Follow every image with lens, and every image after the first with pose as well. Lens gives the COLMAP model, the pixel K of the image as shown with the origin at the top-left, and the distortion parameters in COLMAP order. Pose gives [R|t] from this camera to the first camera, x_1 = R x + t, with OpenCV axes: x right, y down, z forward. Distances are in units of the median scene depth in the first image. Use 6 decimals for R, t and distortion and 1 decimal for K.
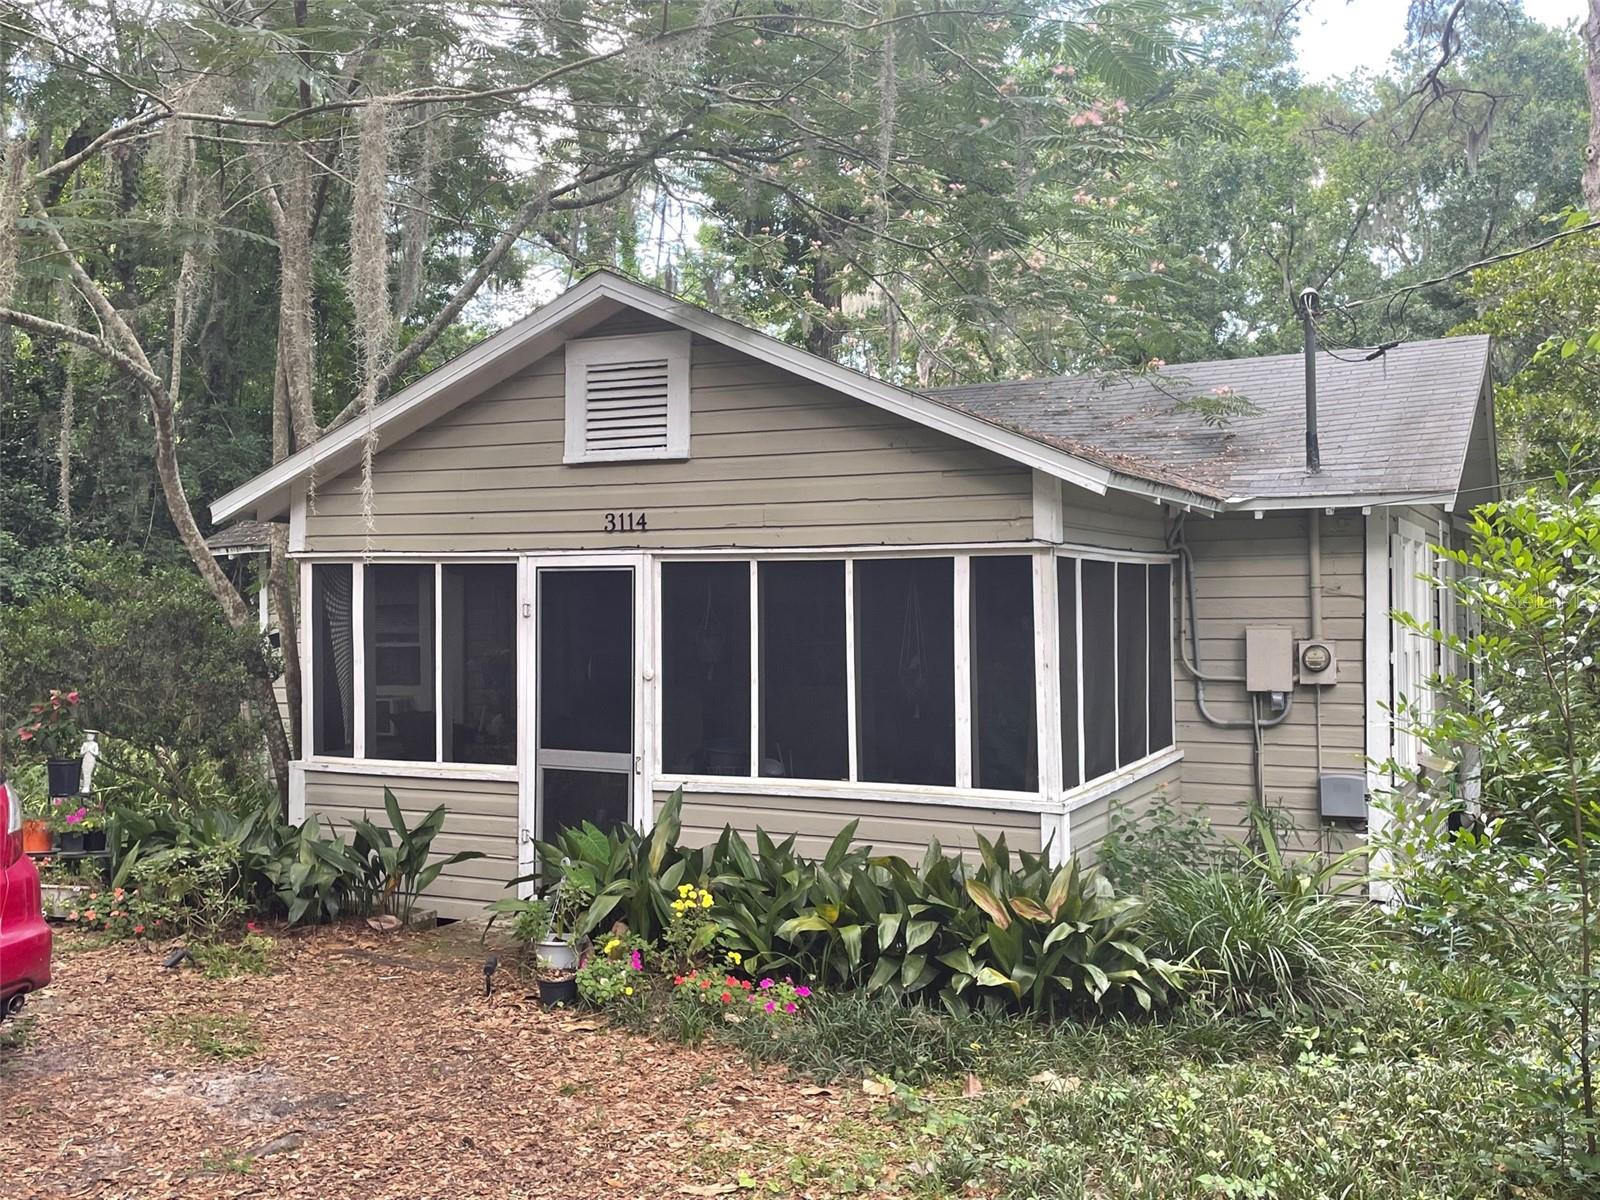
lens RADIAL K [[1499.9, 0, 801.6], [0, 1499.9, 598.3], [0, 0, 1]] dist [0.011396, 0.000000]
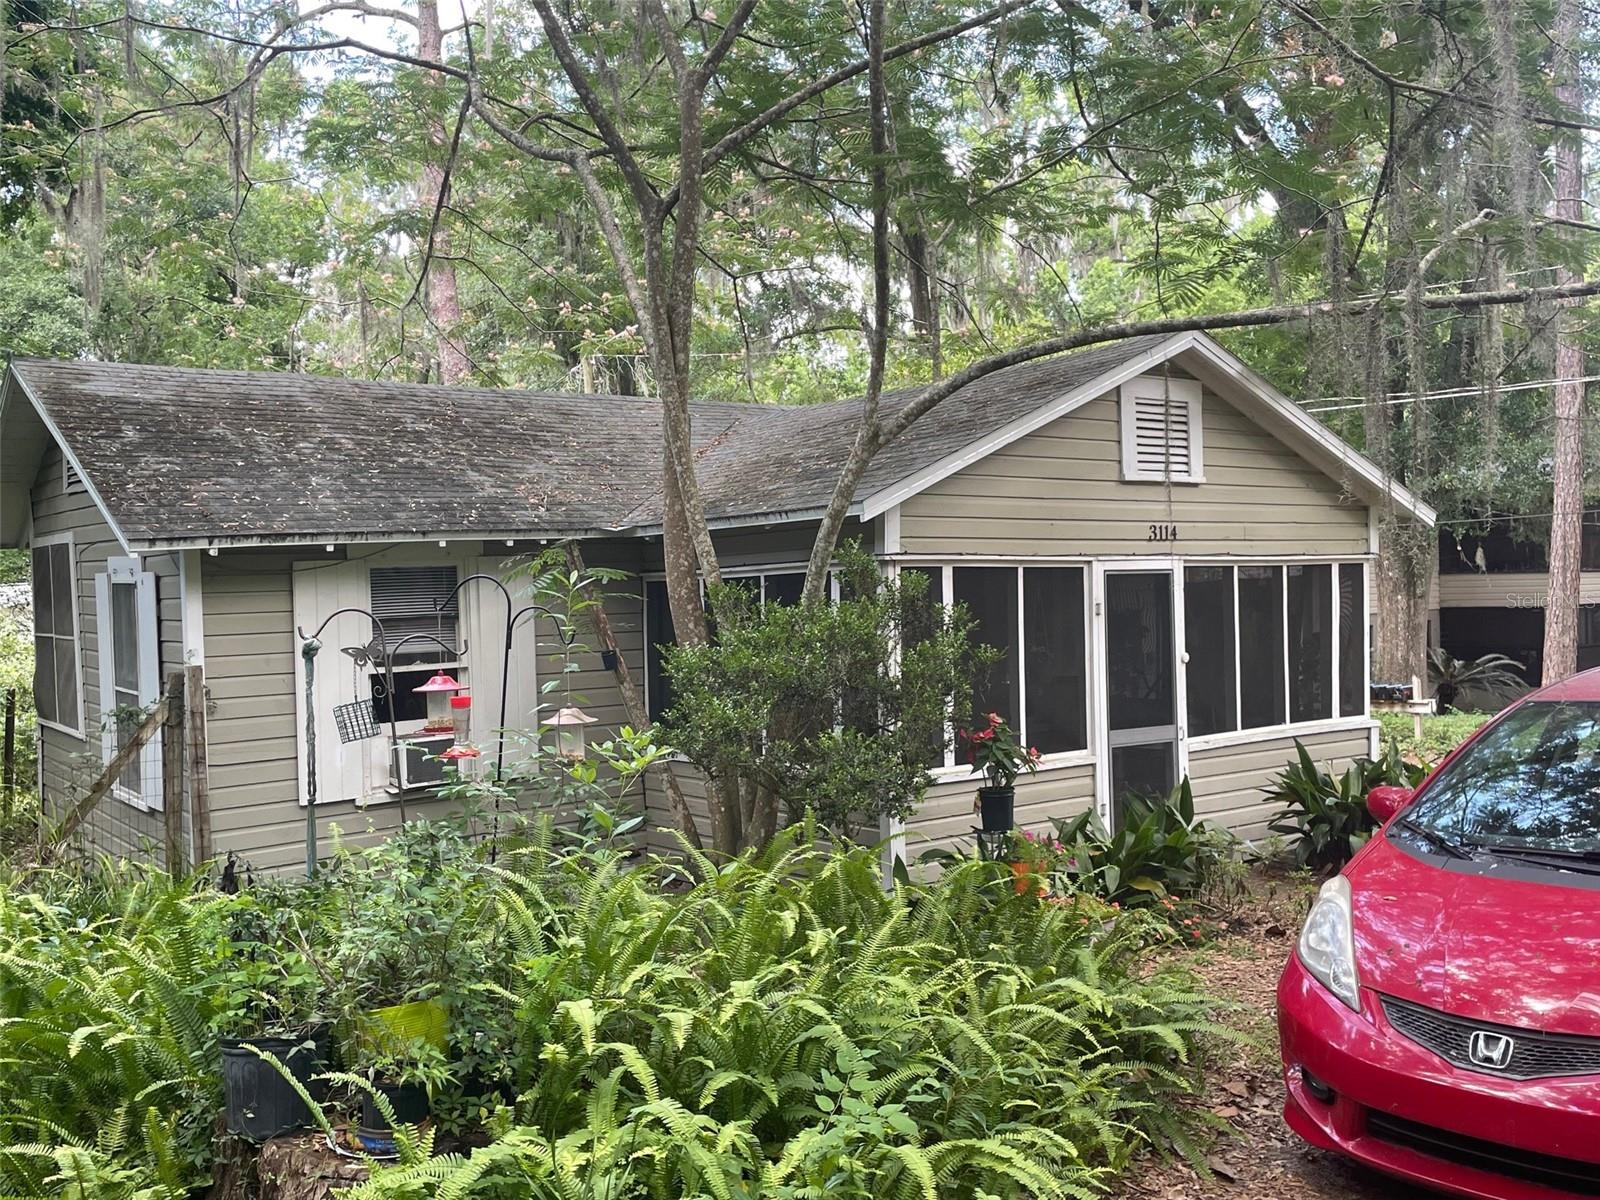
lens RADIAL K [[1499.9, 0, 800.9], [0, 1499.9, 602.9], [0, 0, 1]] dist [0.011396, 0.000000]
pose [[0.466984, -0.020257, 0.884034, -1.293799], [0.014860, 0.999776, 0.015059, -0.016769], [-0.884141, 0.006105, 0.467180, 0.683046]]
